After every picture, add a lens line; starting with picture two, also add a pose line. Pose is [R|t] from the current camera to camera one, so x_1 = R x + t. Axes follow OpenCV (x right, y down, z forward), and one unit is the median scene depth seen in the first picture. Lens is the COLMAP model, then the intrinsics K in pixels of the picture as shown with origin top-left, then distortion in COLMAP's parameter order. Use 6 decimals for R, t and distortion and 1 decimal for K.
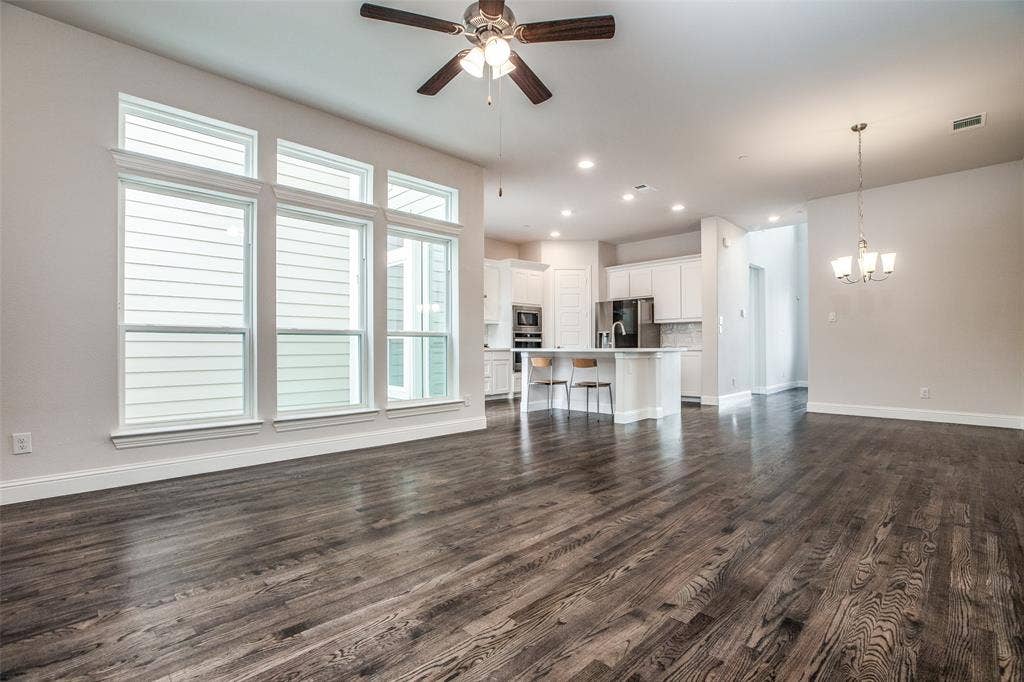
lens RADIAL K [[464.5, 0, 509.9], [0, 464.5, 347.8], [0, 0, 1]] dist [-0.044388, 0.011203]
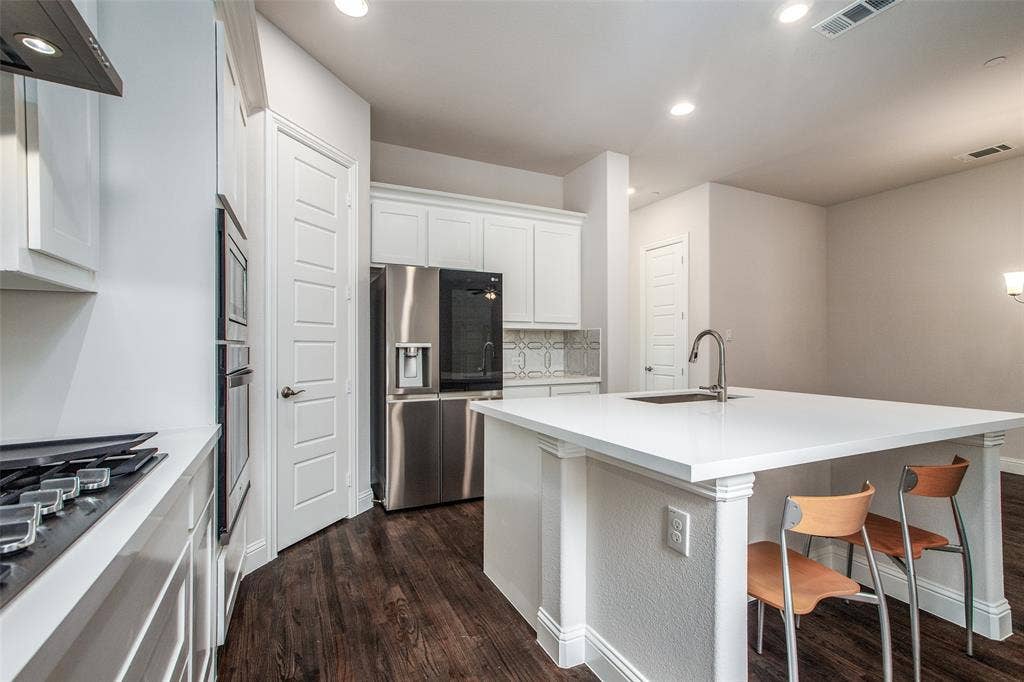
lens RADIAL K [[464.5, 0, 509.9], [0, 464.5, 347.8], [0, 0, 1]] dist [-0.044388, 0.011203]
pose [[0.315628, 0.004510, 0.948872, -0.169232], [-0.002437, 0.999989, -0.003942, -0.037106], [-0.948880, -0.001069, 0.315636, 0.981833]]
